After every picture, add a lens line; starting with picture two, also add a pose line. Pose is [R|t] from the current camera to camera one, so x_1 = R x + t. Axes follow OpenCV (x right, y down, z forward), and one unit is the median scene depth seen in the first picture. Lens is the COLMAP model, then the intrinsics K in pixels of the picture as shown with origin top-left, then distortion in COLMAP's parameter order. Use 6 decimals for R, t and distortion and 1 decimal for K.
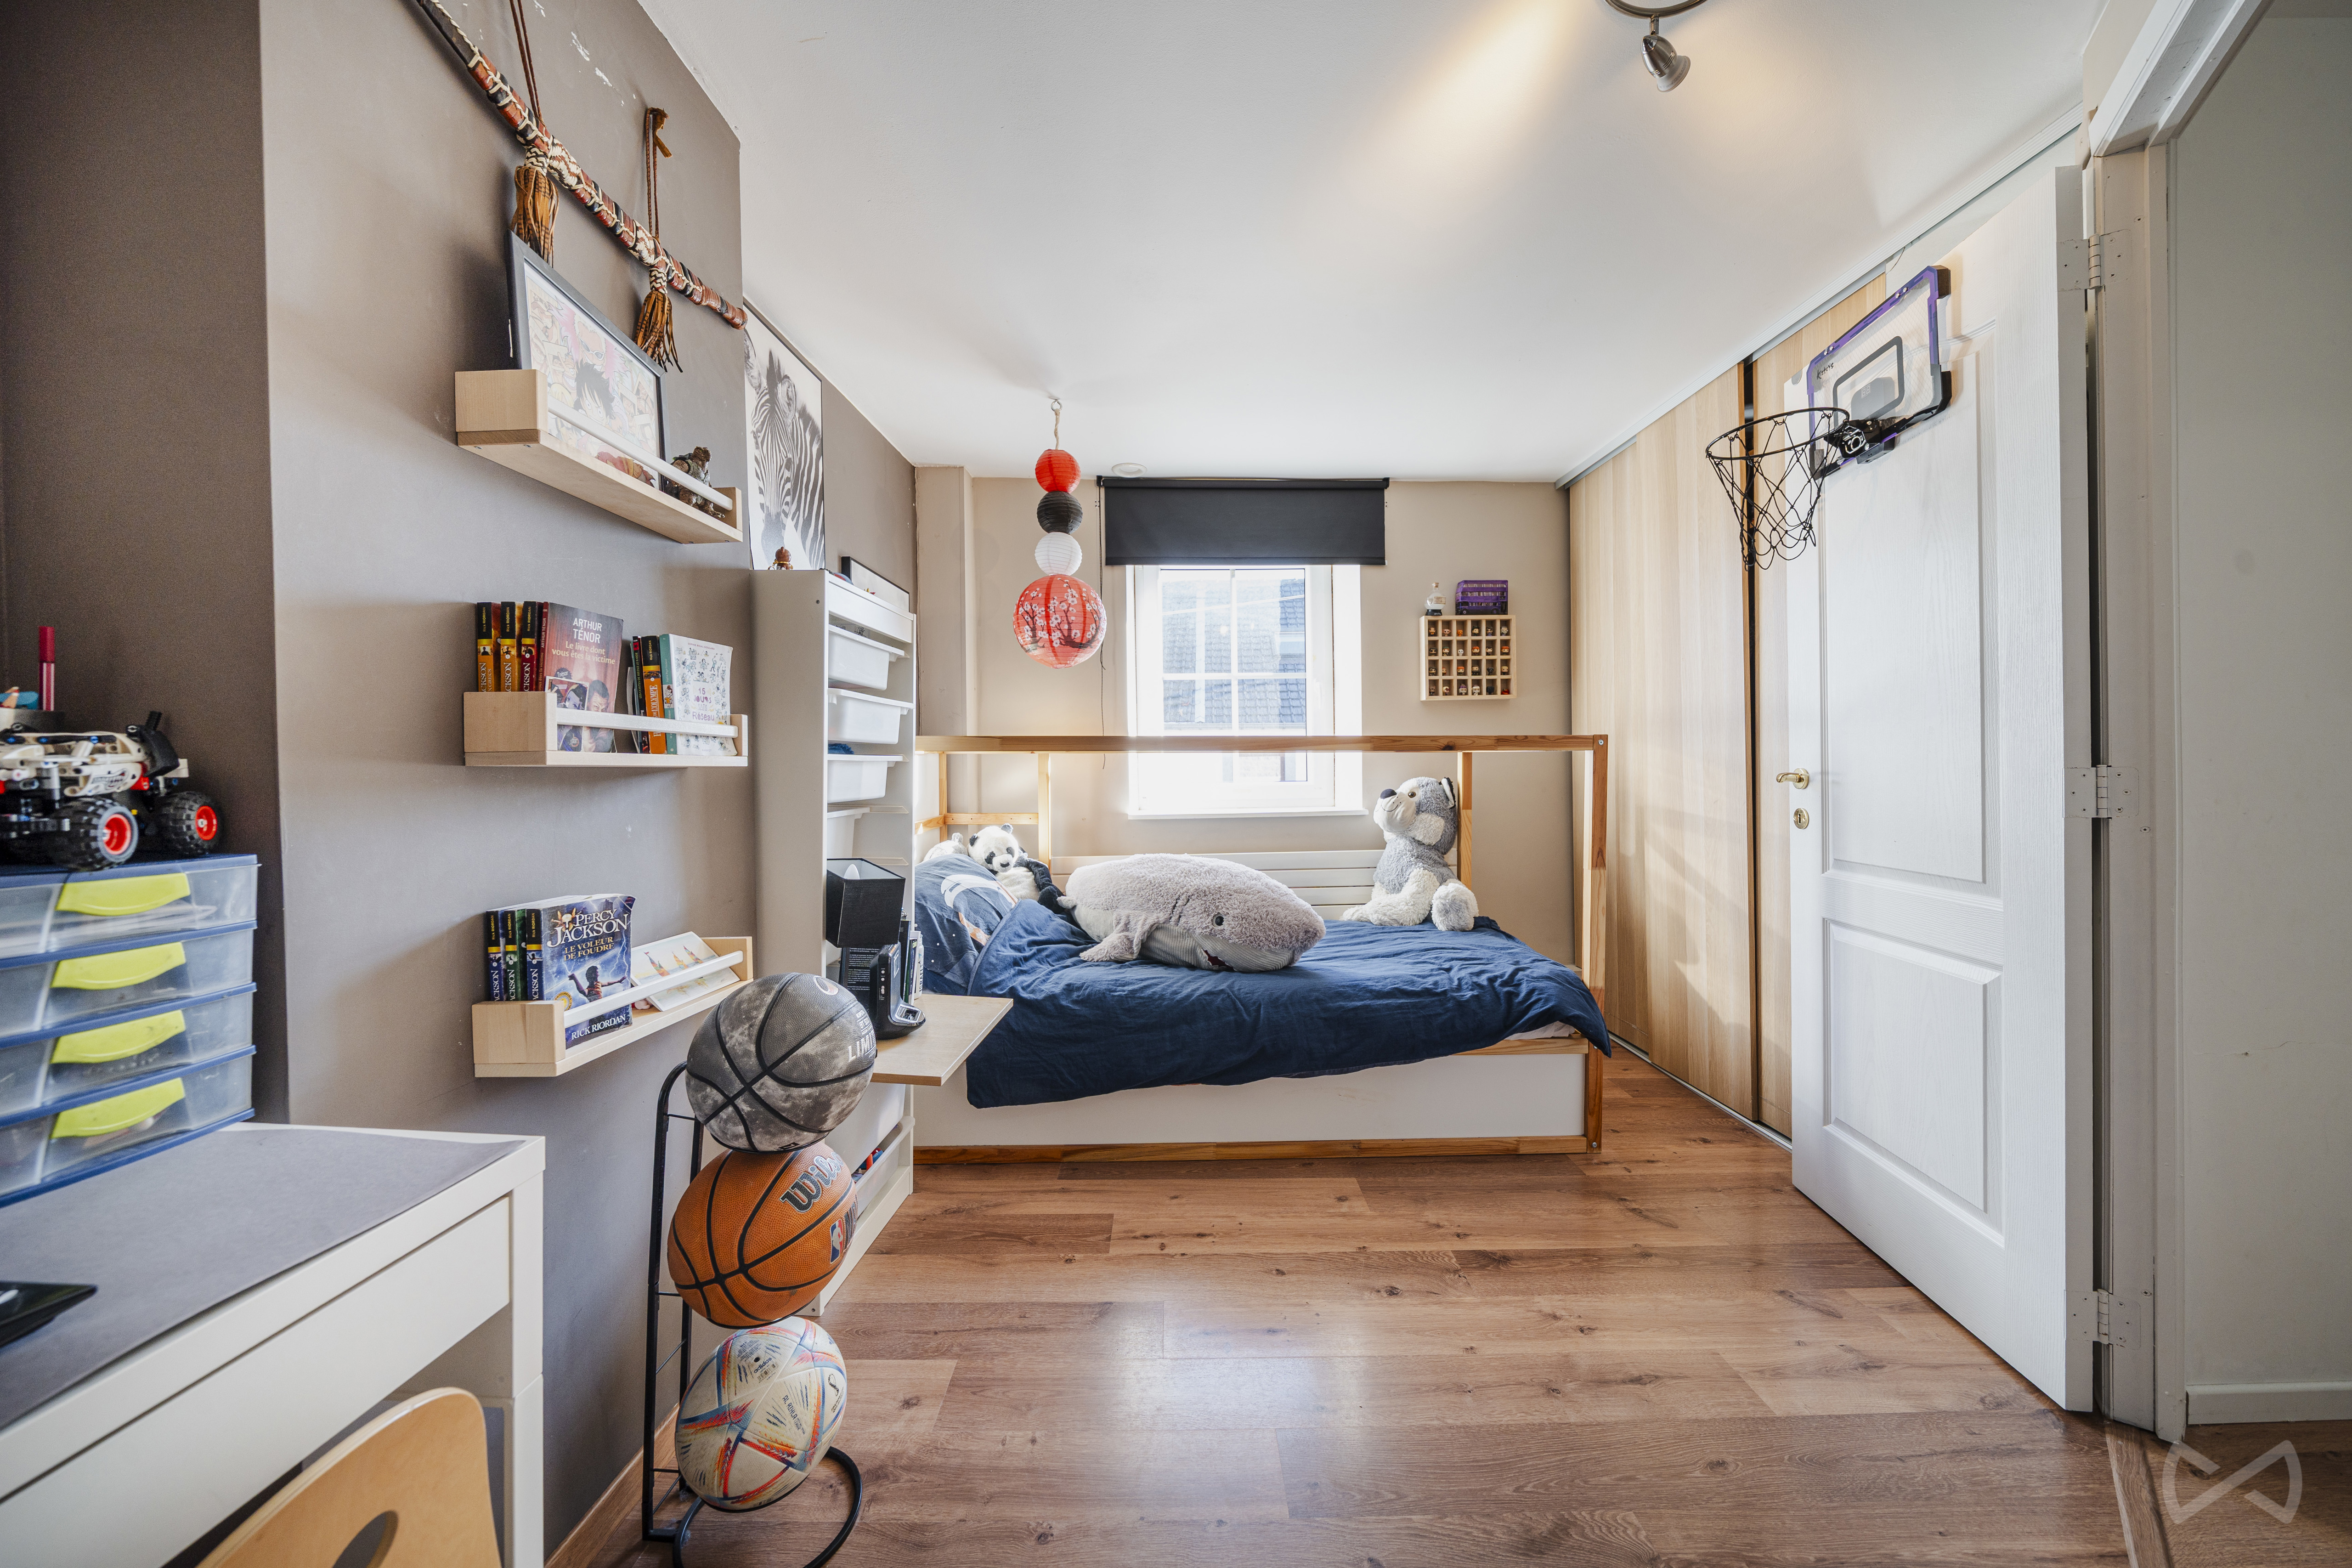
lens RADIAL K [[800.7, 0, 1181.9], [0, 800.7, 781.8], [0, 0, 1]] dist [-0.008965, 0.000522]
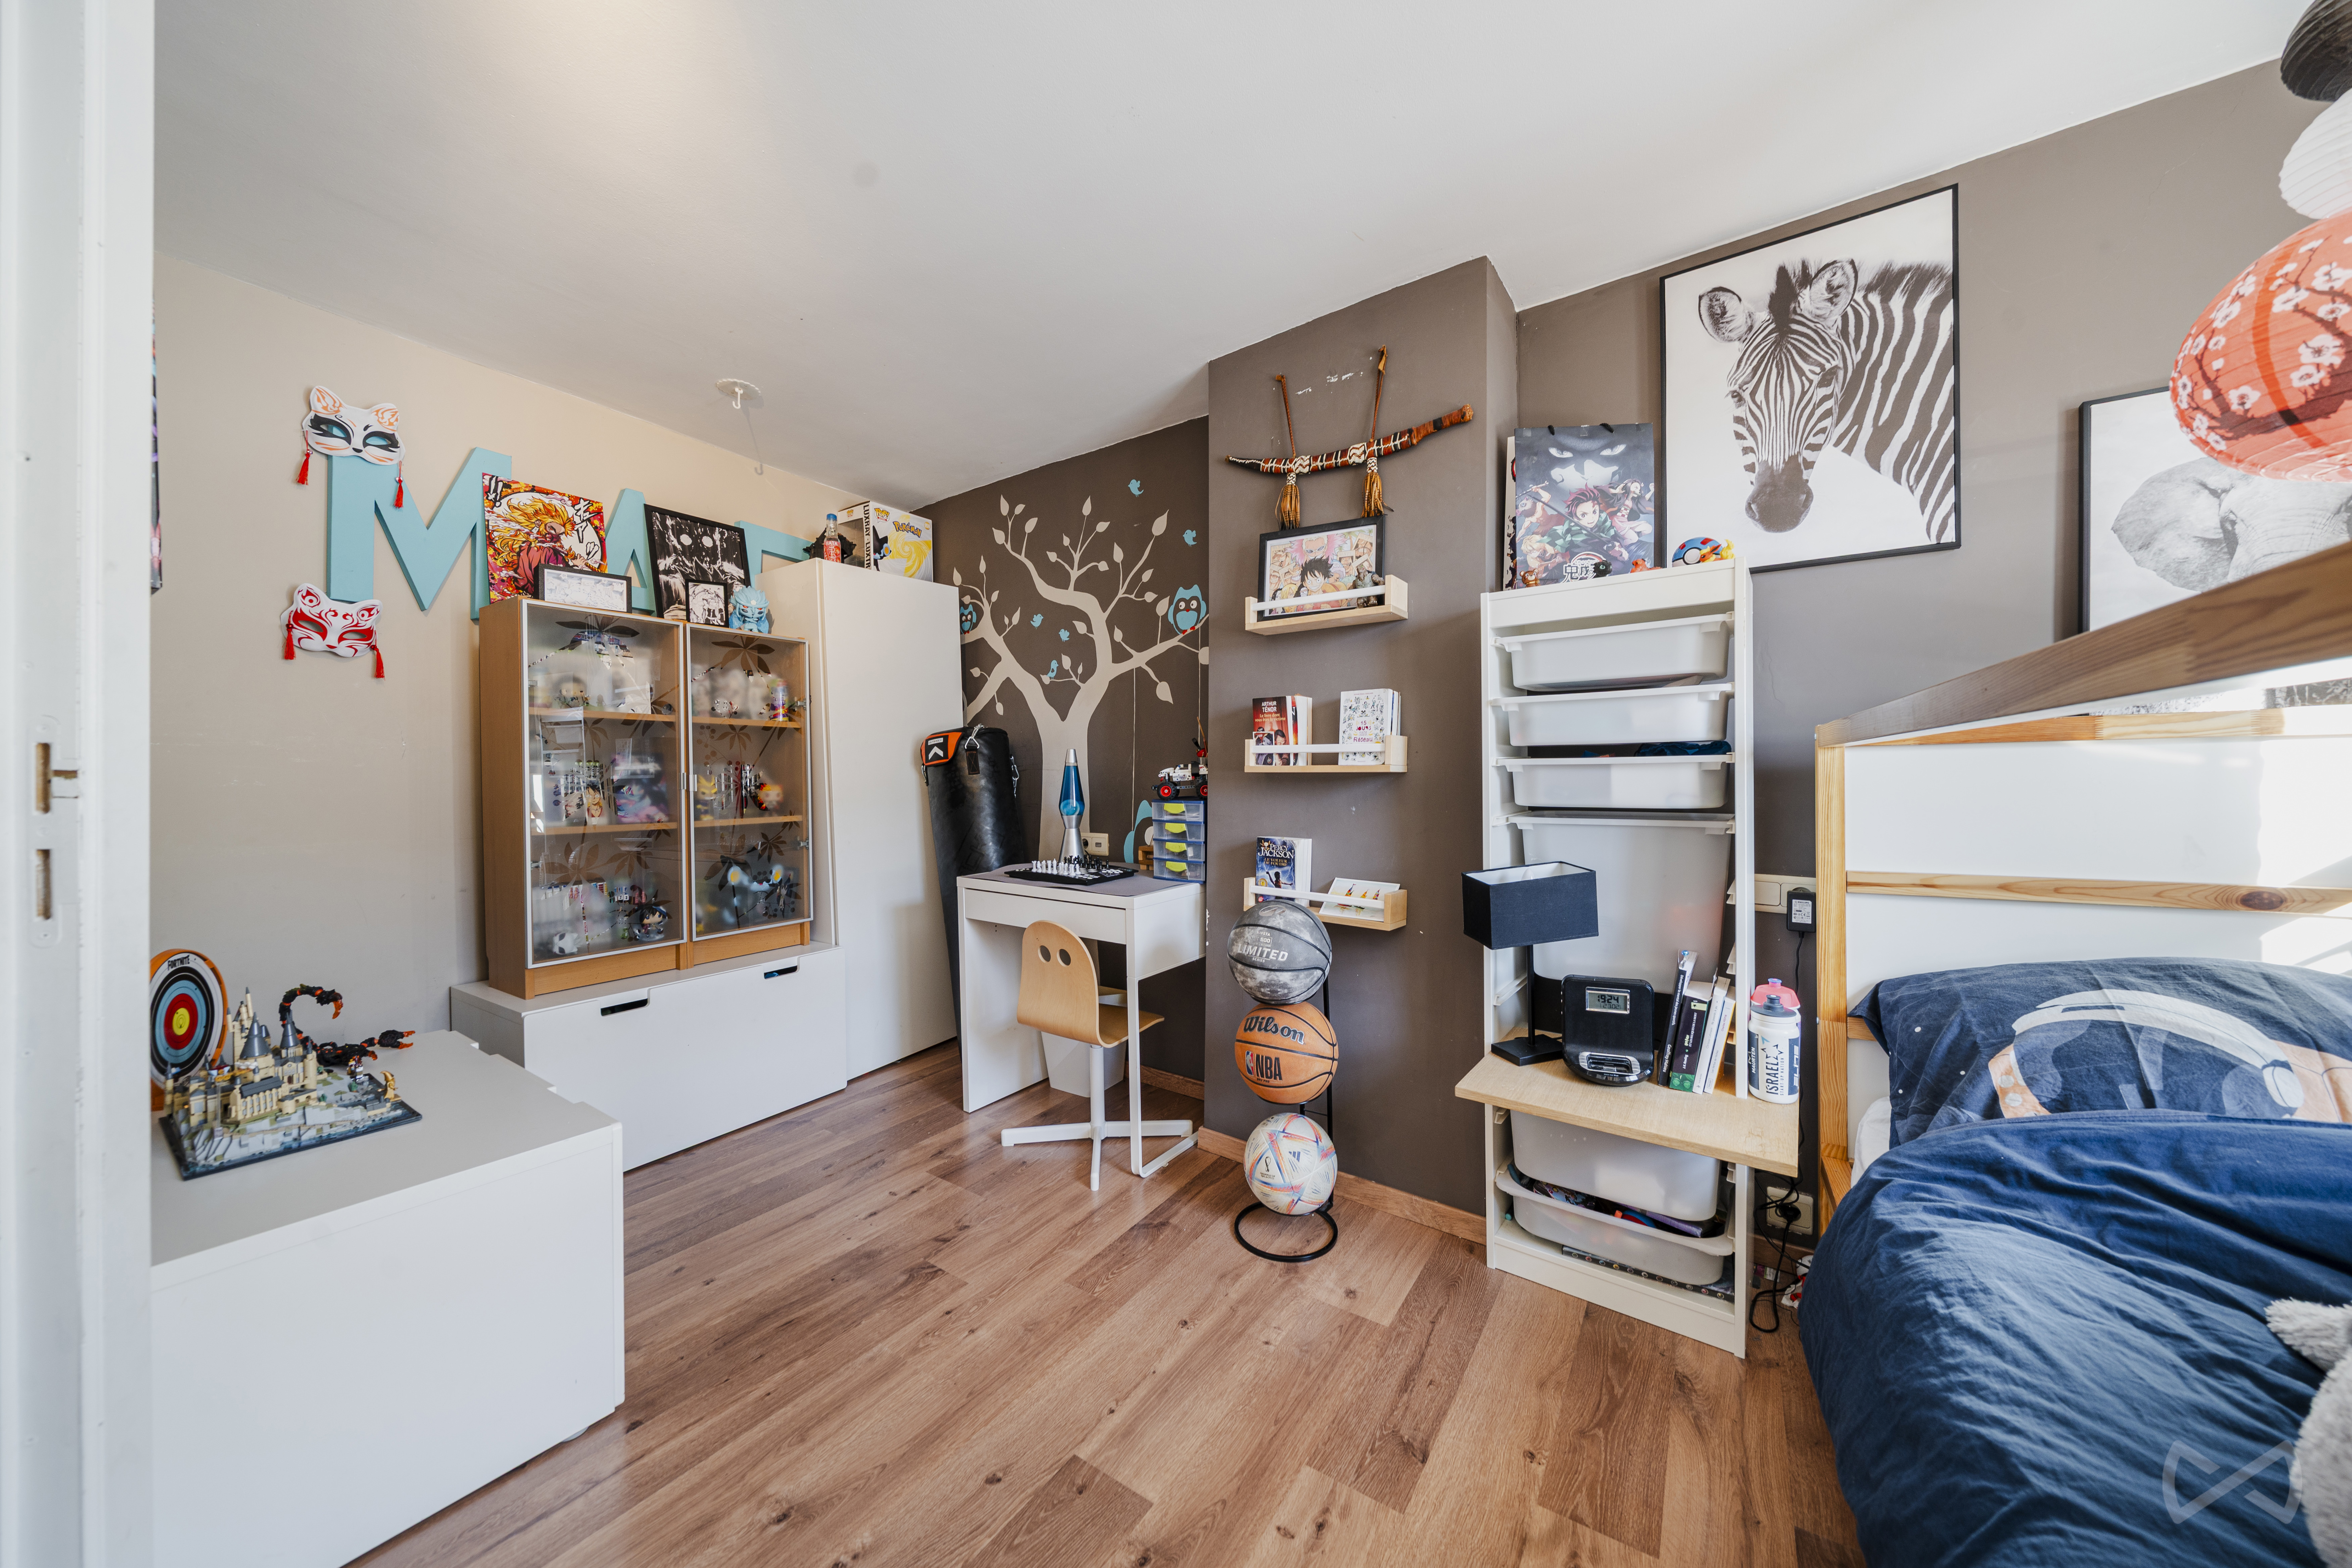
lens RADIAL K [[800.7, 0, 1182.4], [0, 800.7, 771.4], [0, 0, 1]] dist [-0.008965, 0.000522]
pose [[-0.569557, 0.005314, -0.821934, 1.065577], [-0.003549, 0.999954, 0.008924, -0.039717], [0.821944, 0.007999, -0.569512, 1.956603]]
